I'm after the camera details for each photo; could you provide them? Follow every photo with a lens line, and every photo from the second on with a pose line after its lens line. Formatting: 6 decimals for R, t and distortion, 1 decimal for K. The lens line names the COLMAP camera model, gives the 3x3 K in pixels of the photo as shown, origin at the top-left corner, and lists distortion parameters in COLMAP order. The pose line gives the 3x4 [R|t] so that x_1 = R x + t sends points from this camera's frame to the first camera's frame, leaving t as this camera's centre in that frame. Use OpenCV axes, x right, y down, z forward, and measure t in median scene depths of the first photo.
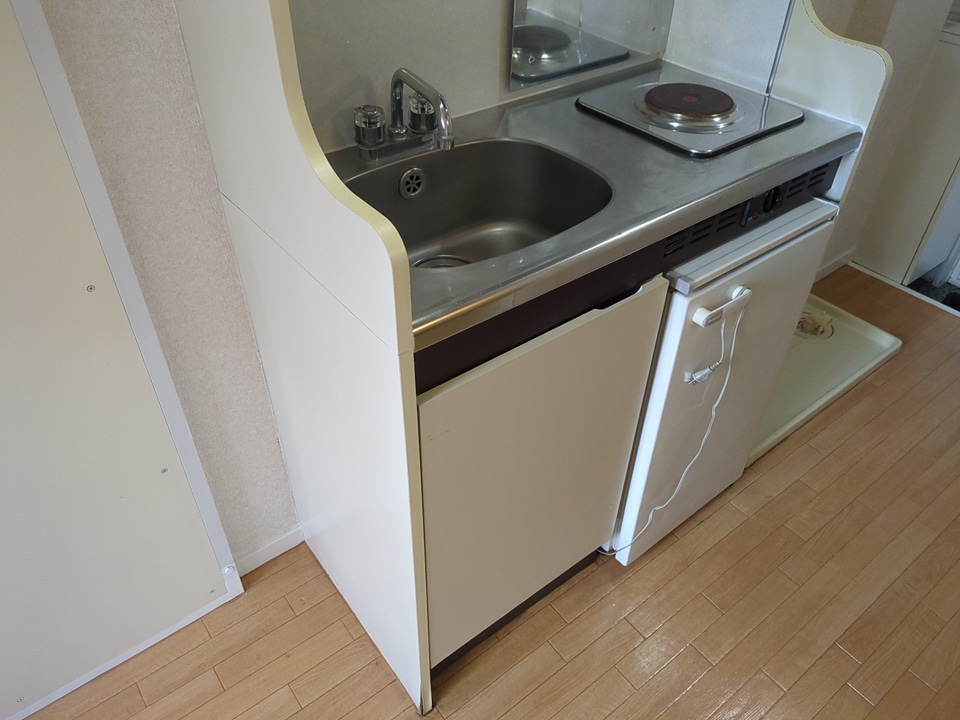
lens RADIAL K [[711.6, 0, 482.9], [0, 711.6, 361.3], [0, 0, 1]] dist [0.005388, -0.011870]
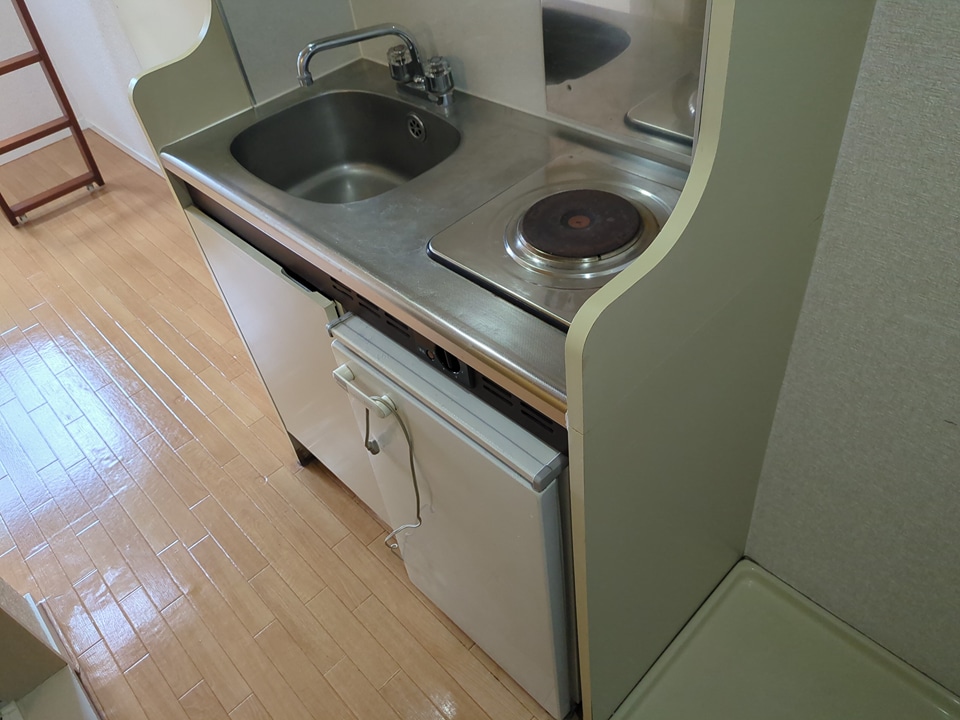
lens RADIAL K [[711.6, 0, 479.0], [0, 711.6, 356.6], [0, 0, 1]] dist [0.005388, -0.011870]
pose [[0.098956, 0.669480, -0.736209, 0.817098], [-0.550344, 0.653213, 0.520034, -0.542908], [0.829053, 0.353708, 0.433084, 0.598142]]
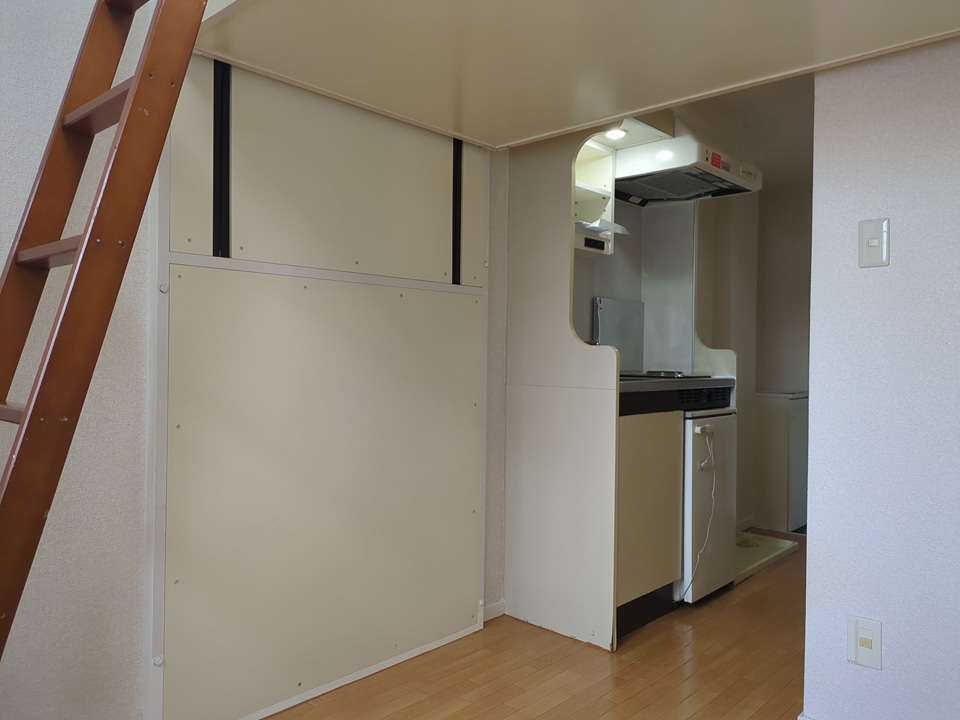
lens RADIAL K [[711.6, 0, 478.9], [0, 711.6, 357.7], [0, 0, 1]] dist [0.005388, -0.011870]
pose [[0.987166, -0.003862, 0.159651, -0.685019], [0.106110, 0.762985, -0.637648, 1.017444], [-0.119349, 0.646405, 0.753603, -0.755505]]
